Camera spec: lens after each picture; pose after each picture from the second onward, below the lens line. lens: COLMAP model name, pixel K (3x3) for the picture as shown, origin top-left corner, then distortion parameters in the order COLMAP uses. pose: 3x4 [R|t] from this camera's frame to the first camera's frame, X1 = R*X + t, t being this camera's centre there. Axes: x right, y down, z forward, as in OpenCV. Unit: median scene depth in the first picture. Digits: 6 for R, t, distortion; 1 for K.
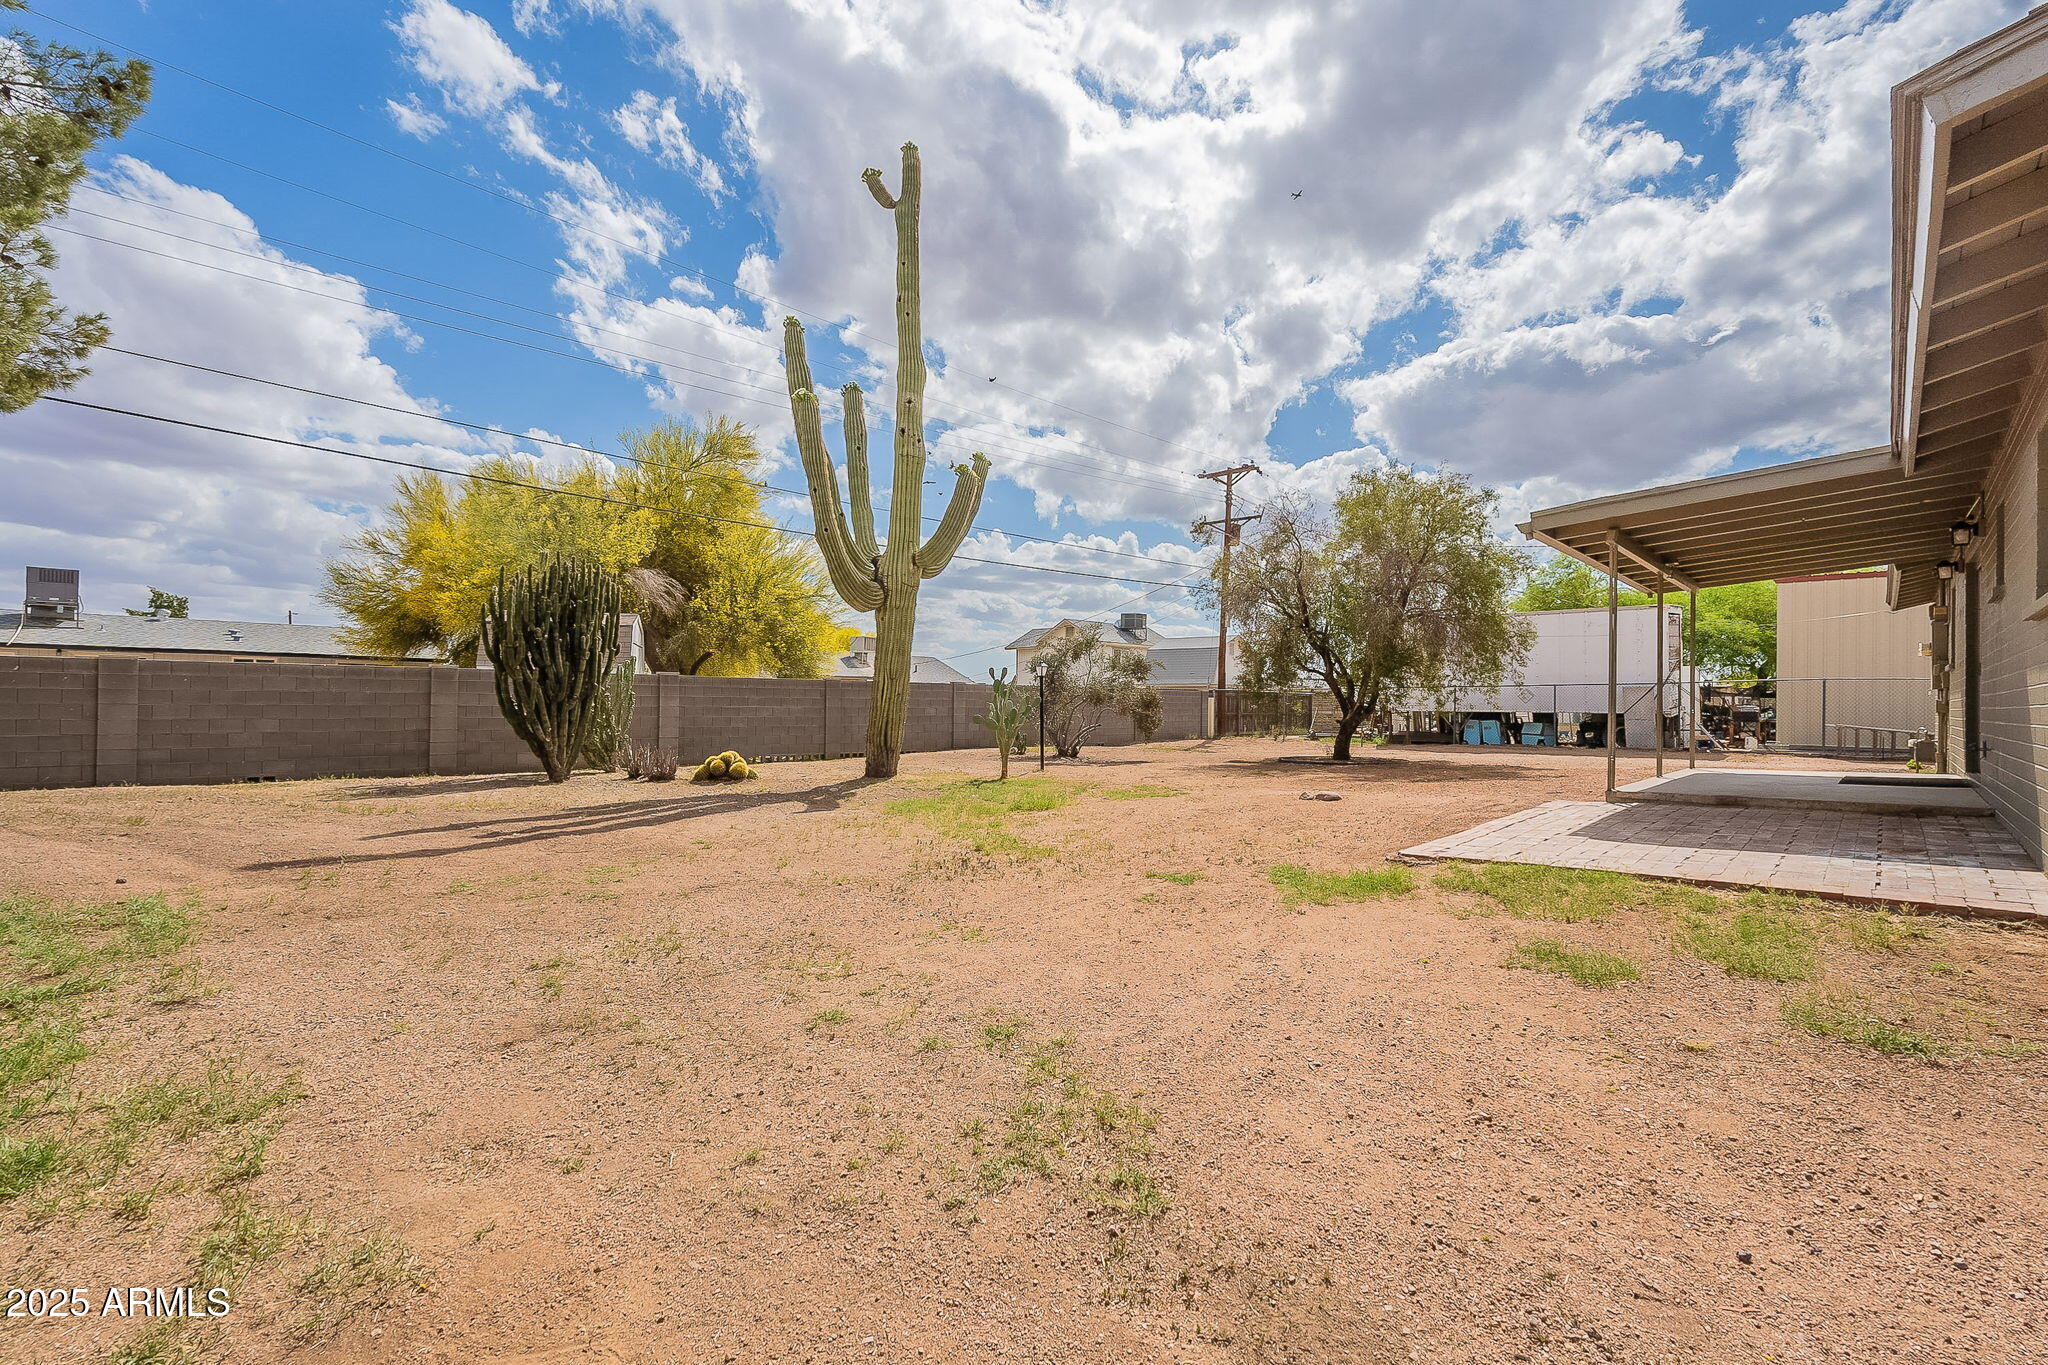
lens RADIAL K [[924.0, 0, 1016.2], [0, 924.0, 696.2], [0, 0, 1]] dist [0.011404, 0.000487]
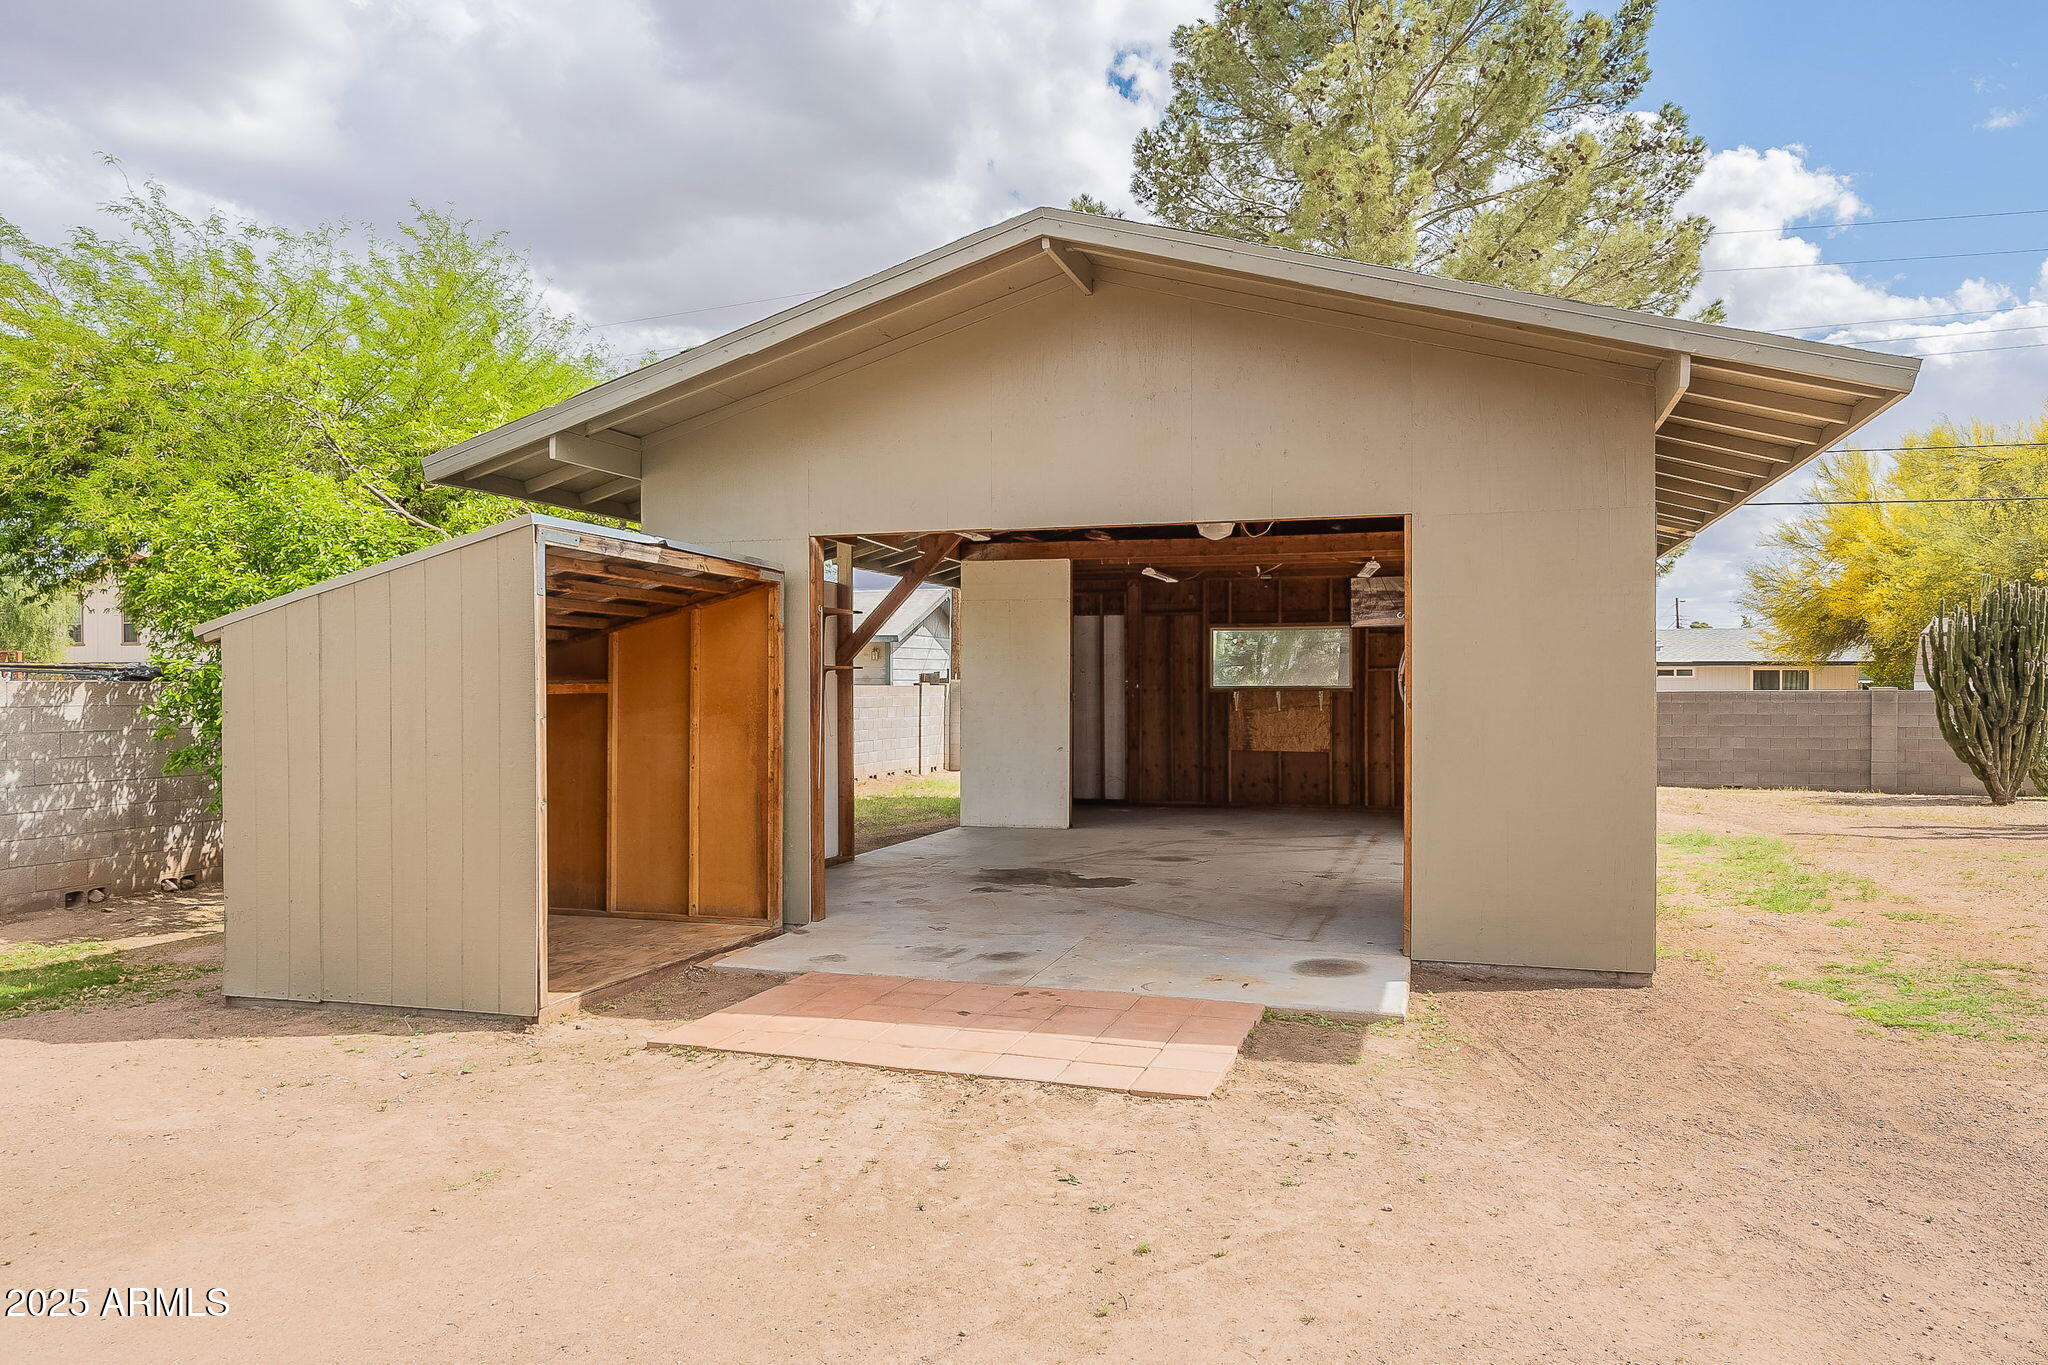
lens RADIAL K [[1378.2, 0, 1016.6], [0, 1378.2, 697.5], [0, 0, 1]] dist [0.007395, 0.001307]
pose [[0.456813, -0.007040, -0.889535, 0.365814], [0.011314, 0.999934, -0.002104, -0.035089], [0.889491, -0.009103, 0.456862, -0.659090]]
